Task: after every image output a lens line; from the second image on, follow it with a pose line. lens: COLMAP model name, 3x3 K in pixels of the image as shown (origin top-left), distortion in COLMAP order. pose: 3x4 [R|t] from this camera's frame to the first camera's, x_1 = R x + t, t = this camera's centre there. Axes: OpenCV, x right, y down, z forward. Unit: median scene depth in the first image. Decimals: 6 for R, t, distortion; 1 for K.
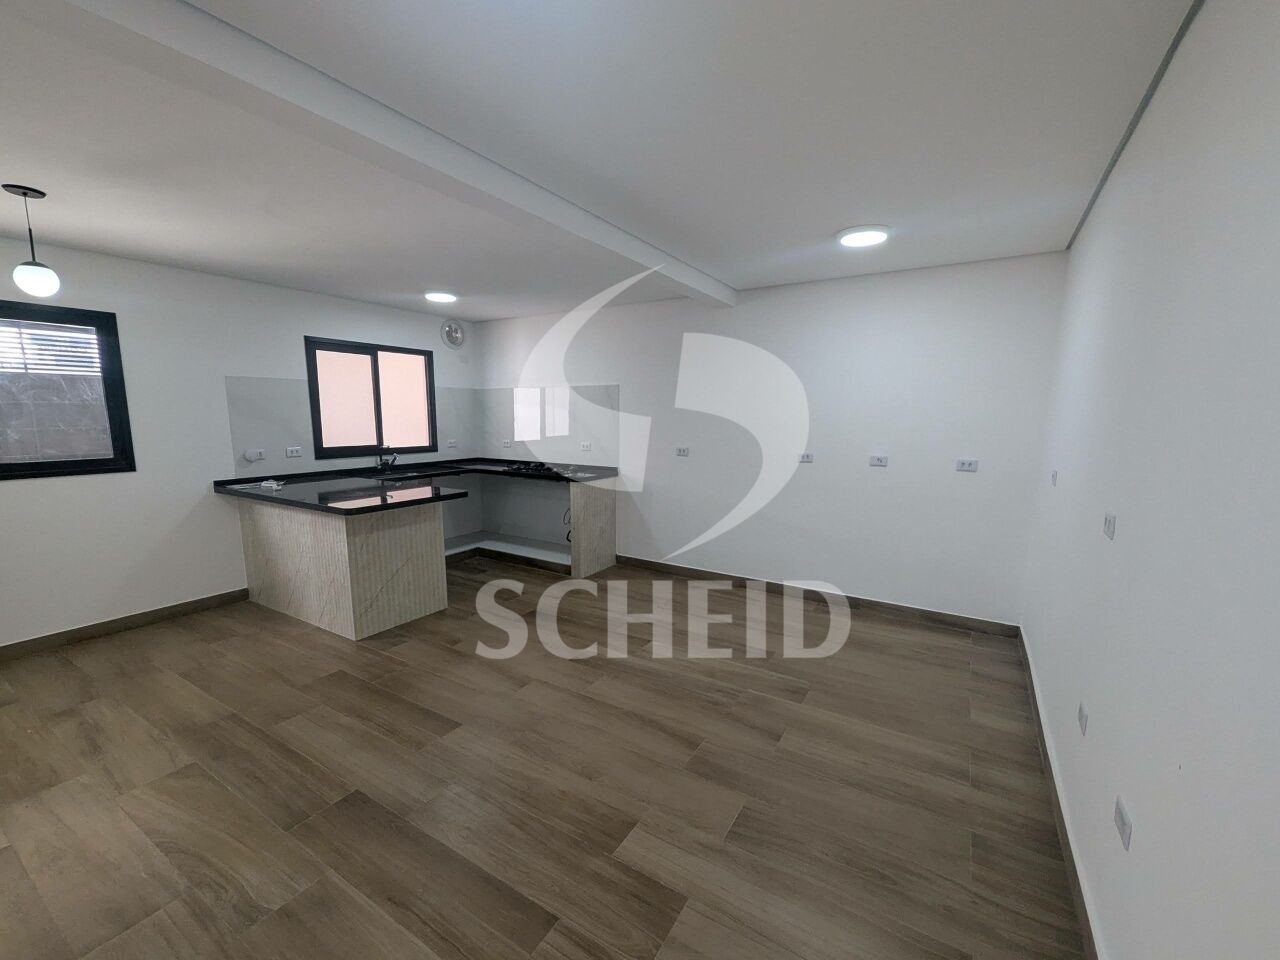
lens RADIAL K [[535.5, 0, 637.0], [0, 535.5, 491.9], [0, 0, 1]] dist [0.014547, -0.000872]
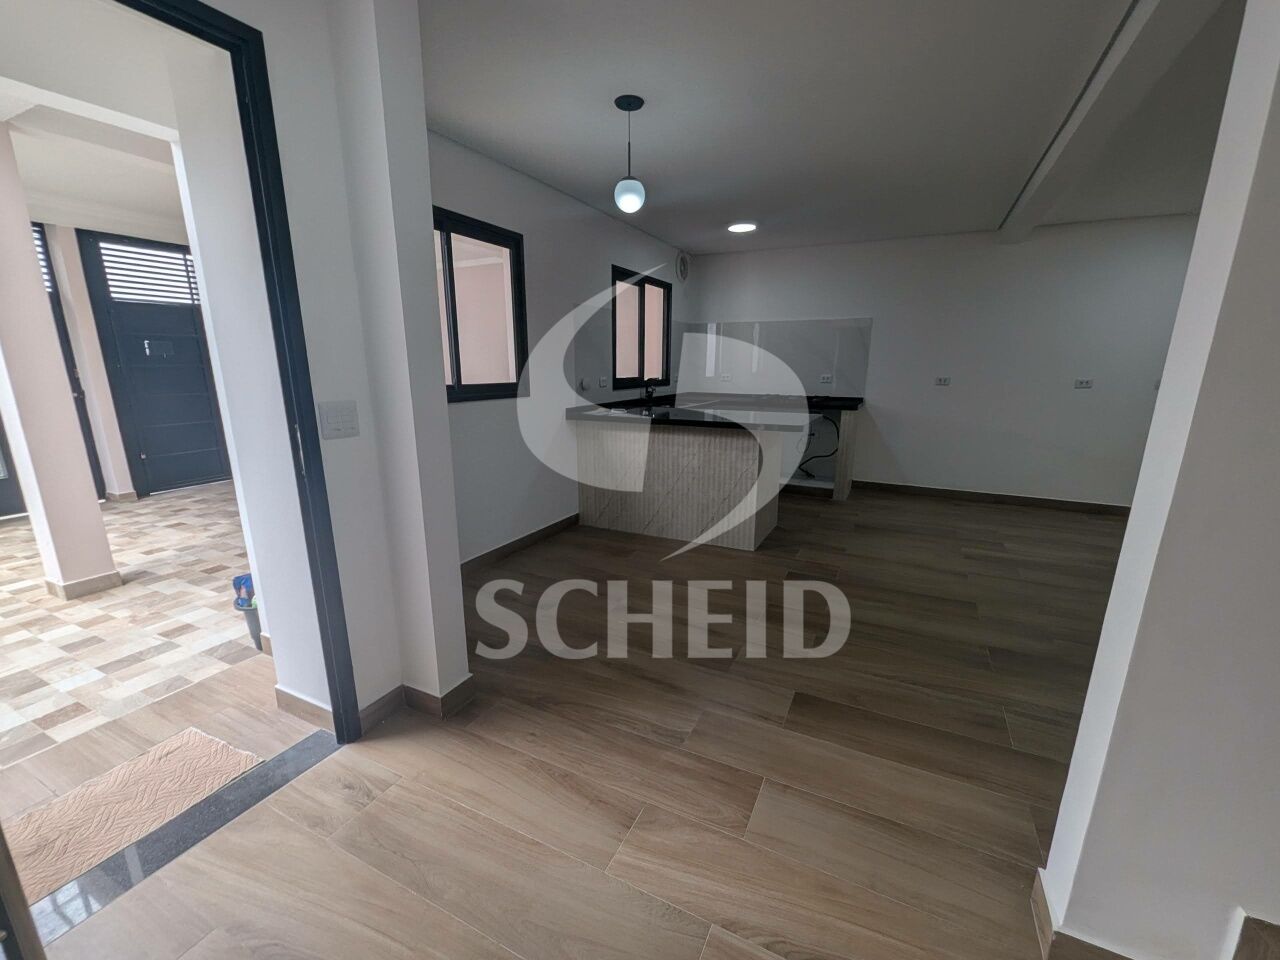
lens RADIAL K [[535.5, 0, 649.3], [0, 535.5, 484.5], [0, 0, 1]] dist [0.014547, -0.000872]
pose [[0.994407, -0.023348, 0.103002, -0.581639], [0.015153, 0.996708, 0.079641, 0.035973], [-0.104523, -0.077635, 0.991488, -0.031902]]
